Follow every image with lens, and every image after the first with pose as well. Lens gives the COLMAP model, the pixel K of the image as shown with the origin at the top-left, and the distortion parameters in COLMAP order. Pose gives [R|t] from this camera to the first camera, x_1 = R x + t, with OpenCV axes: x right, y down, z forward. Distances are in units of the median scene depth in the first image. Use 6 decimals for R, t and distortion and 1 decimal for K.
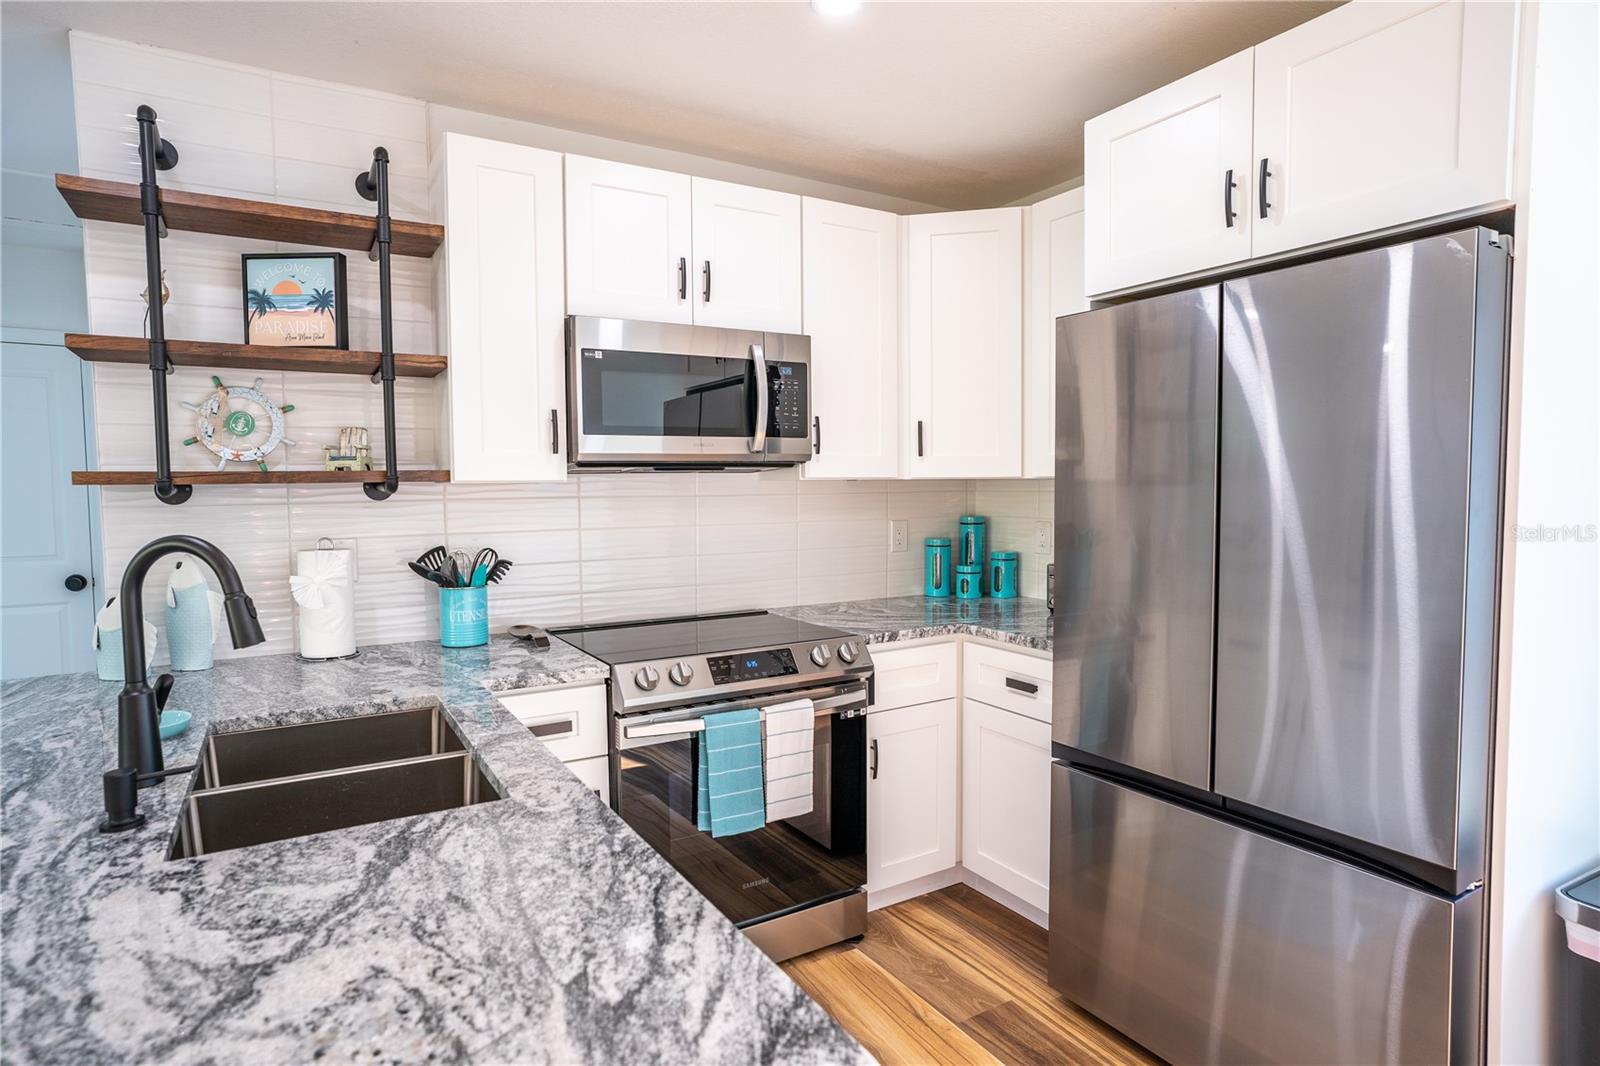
lens RADIAL K [[880.8, 0, 800.0], [0, 880.8, 533.0], [0, 0, 1]] dist [-0.050937, 0.037392]
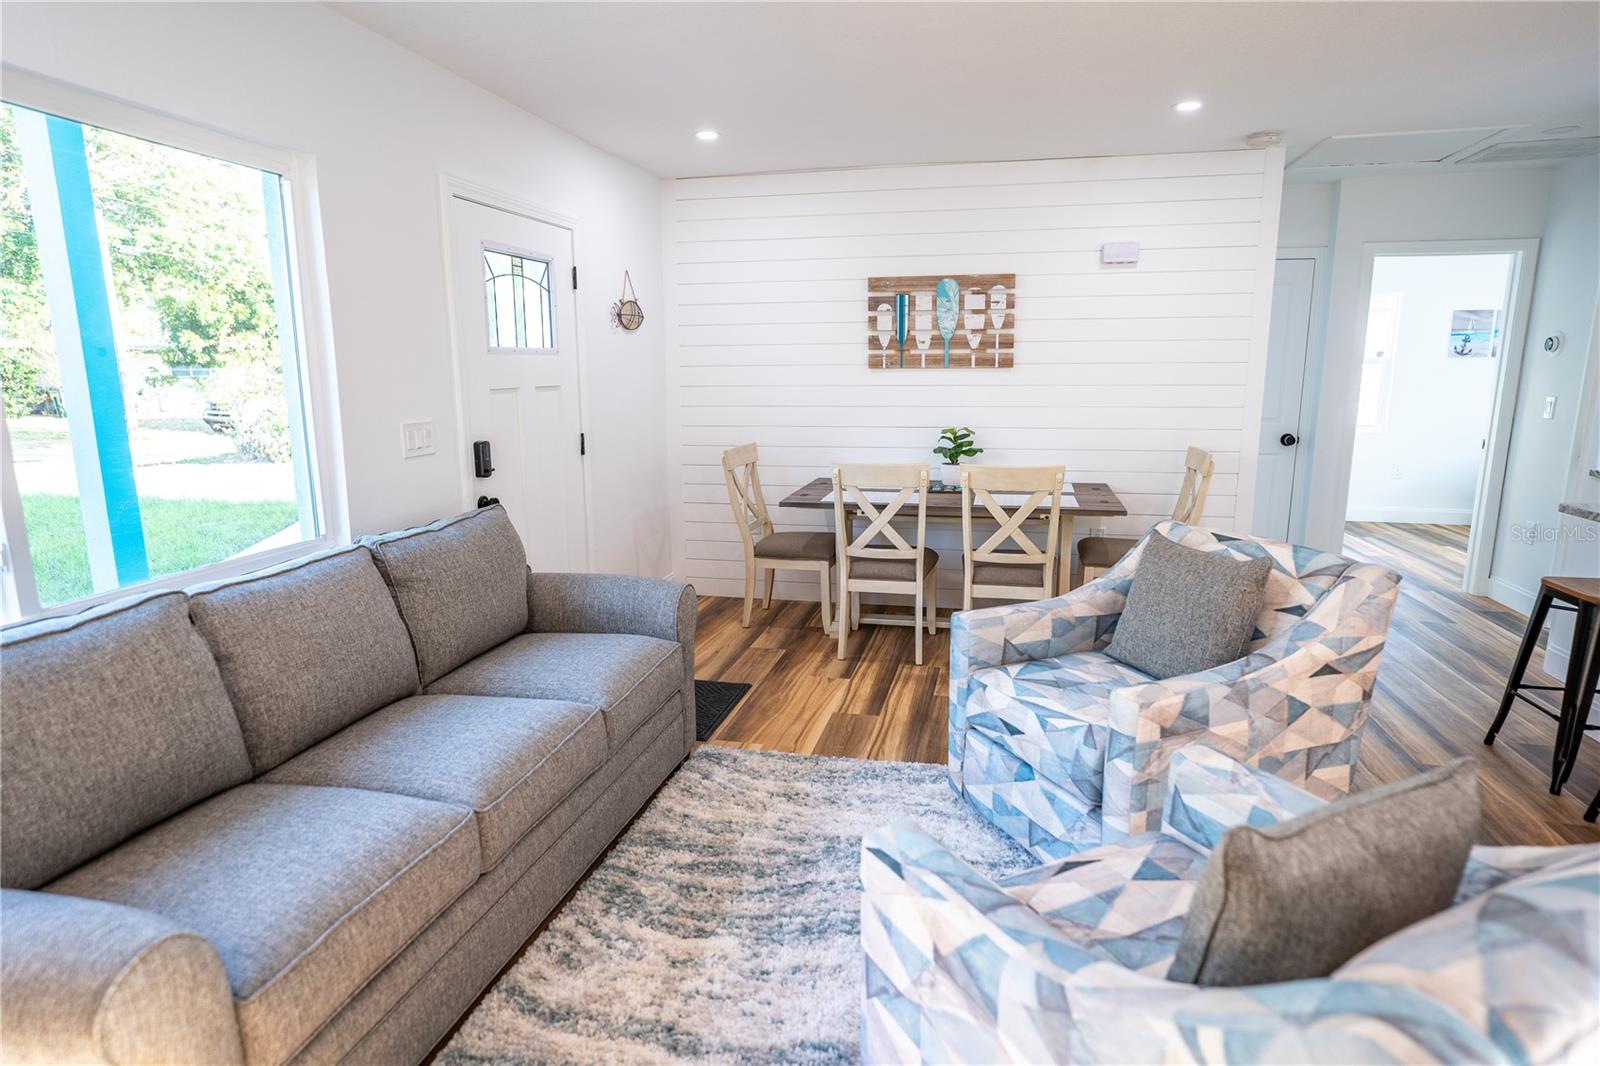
lens RADIAL K [[880.8, 0, 800.0], [0, 880.8, 533.0], [0, 0, 1]] dist [-0.050937, 0.037392]
pose [[0.718024, 0.137710, -0.682259, -0.778325], [-0.042594, 0.987088, 0.154411, 0.042938], [0.694714, -0.081810, 0.714619, -0.886600]]
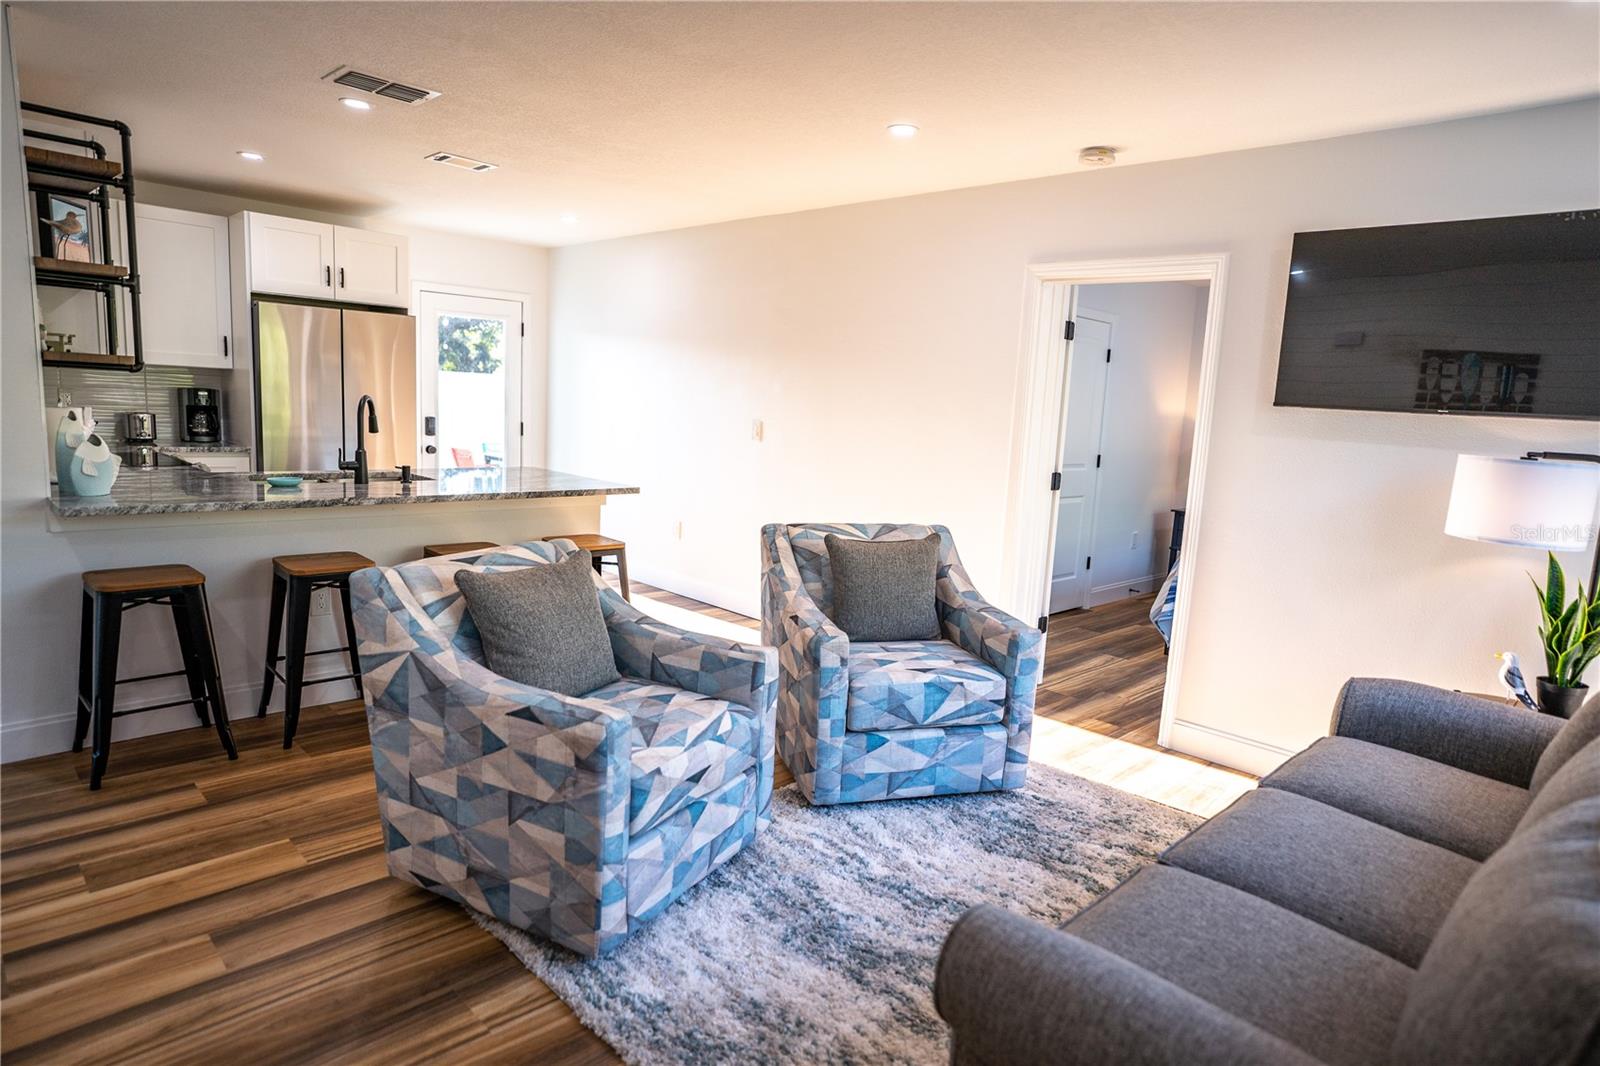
lens RADIAL K [[907.4, 0, 809.6], [0, 907.4, 530.2], [0, 0, 1]] dist [-0.054319, 0.041291]
pose [[-0.242717, -0.147580, 0.958806, -2.263470], [-0.000224, 0.988369, 0.152074, -0.006052], [-0.970097, 0.036696, -0.239927, 0.165100]]
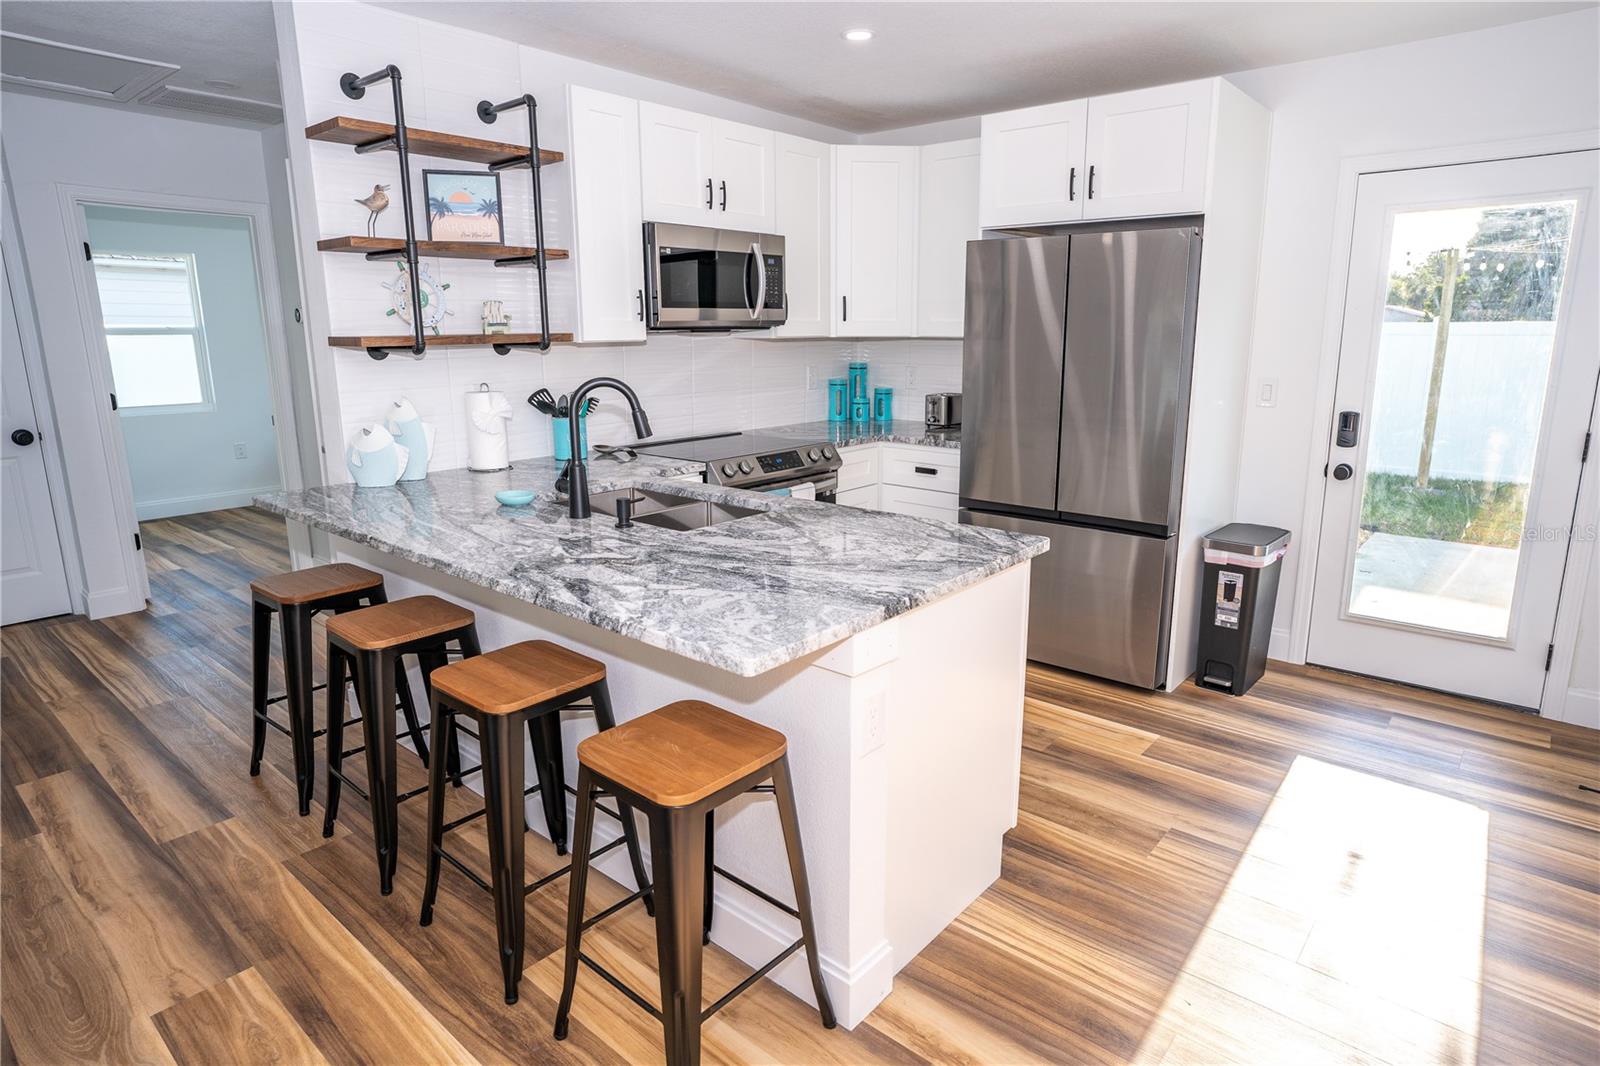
lens RADIAL K [[891.1, 0, 817.6], [0, 891.1, 517.4], [0, 0, 1]] dist [-0.030141, 0.001096]
pose [[0.946085, -0.062558, 0.317819, -0.505650], [0.013274, 0.987837, 0.154926, 0.005082], [-0.323646, -0.142355, 0.935408, -0.515984]]
